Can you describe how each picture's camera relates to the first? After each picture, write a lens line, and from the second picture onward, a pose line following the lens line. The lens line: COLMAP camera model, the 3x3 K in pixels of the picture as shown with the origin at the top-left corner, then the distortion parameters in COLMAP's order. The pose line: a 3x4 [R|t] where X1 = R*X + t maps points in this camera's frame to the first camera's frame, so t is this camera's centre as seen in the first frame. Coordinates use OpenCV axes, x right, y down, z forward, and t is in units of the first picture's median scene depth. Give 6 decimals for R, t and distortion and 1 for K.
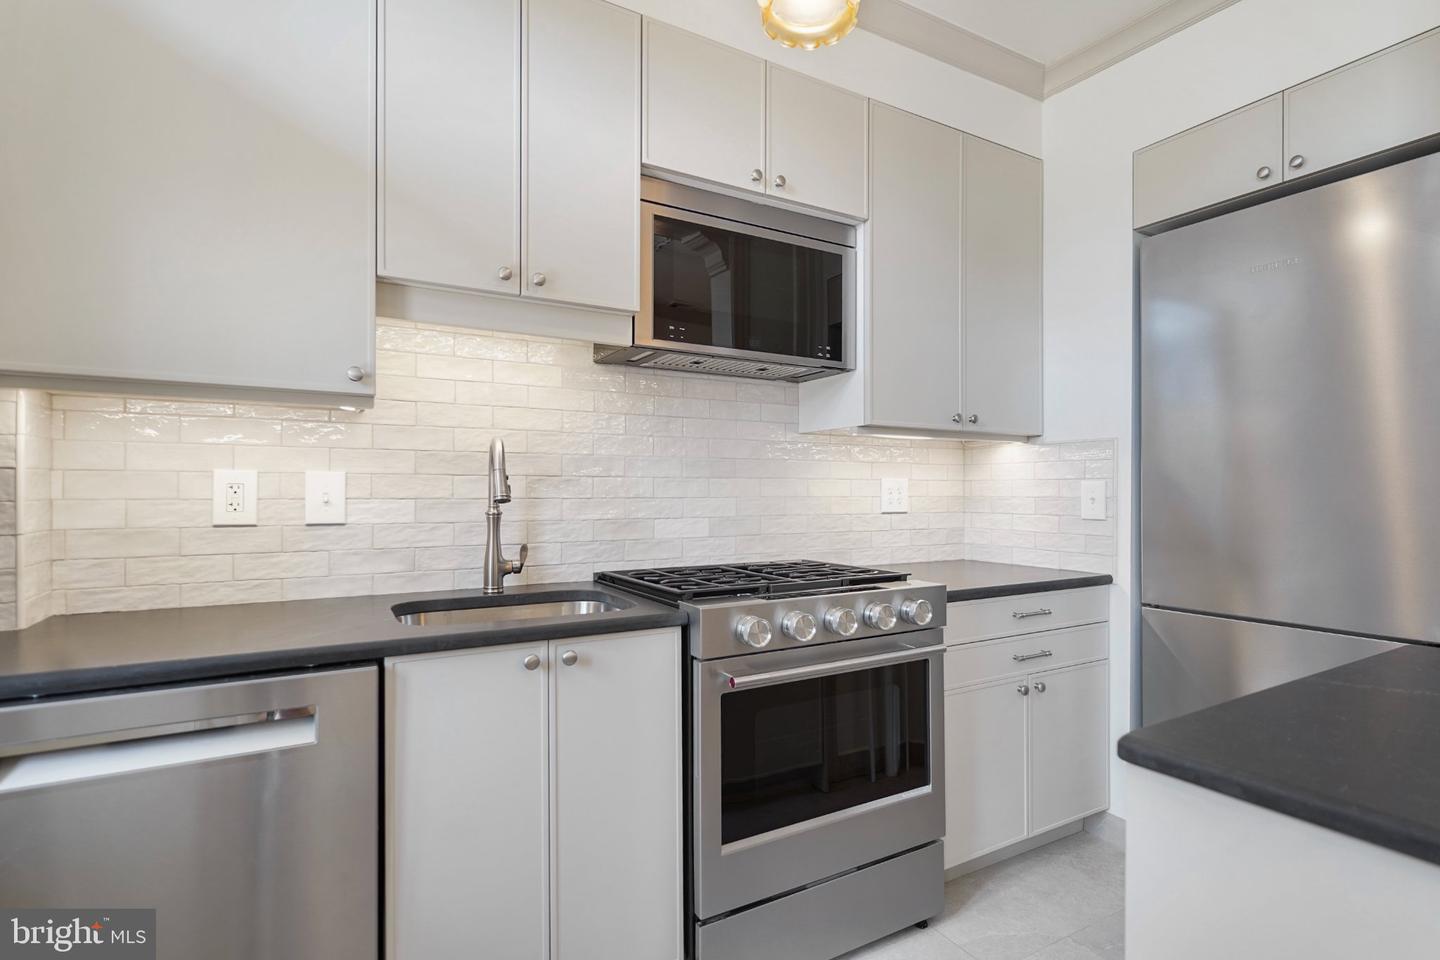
lens RADIAL K [[740.0, 0, 724.6], [0, 740.0, 487.1], [0, 0, 1]] dist [-0.027364, 0.005805]
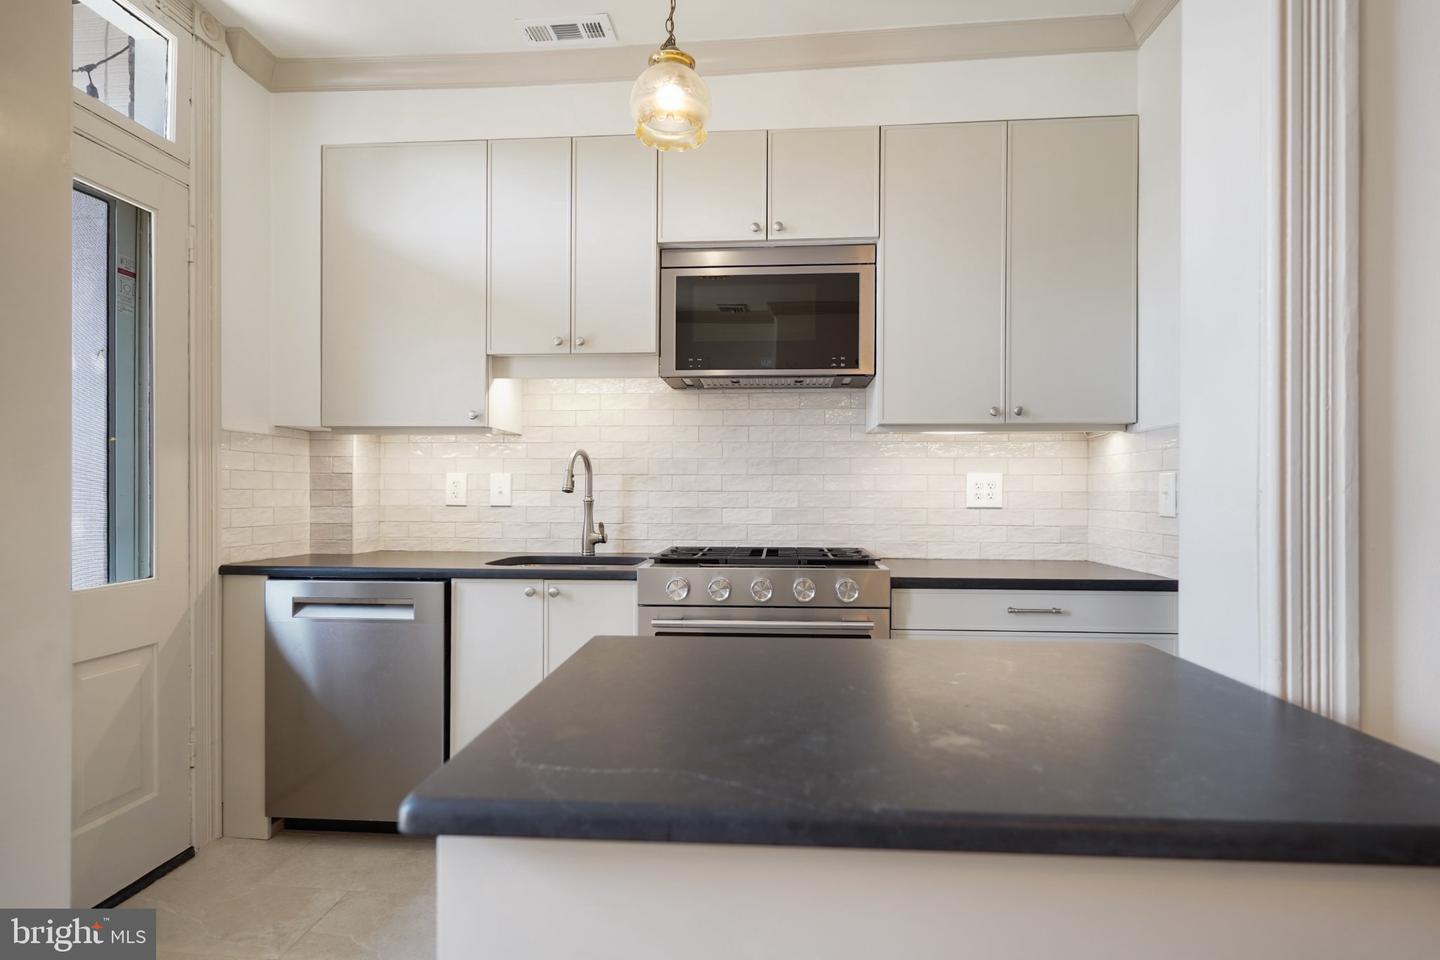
lens RADIAL K [[740.0, 0, 705.5], [0, 740.0, 484.1], [0, 0, 1]] dist [-0.027364, 0.005805]
pose [[0.804046, -0.006085, -0.594537, 0.726839], [0.000696, 0.999957, -0.009292, 0.016459], [0.594567, 0.007057, 0.804015, -0.036070]]
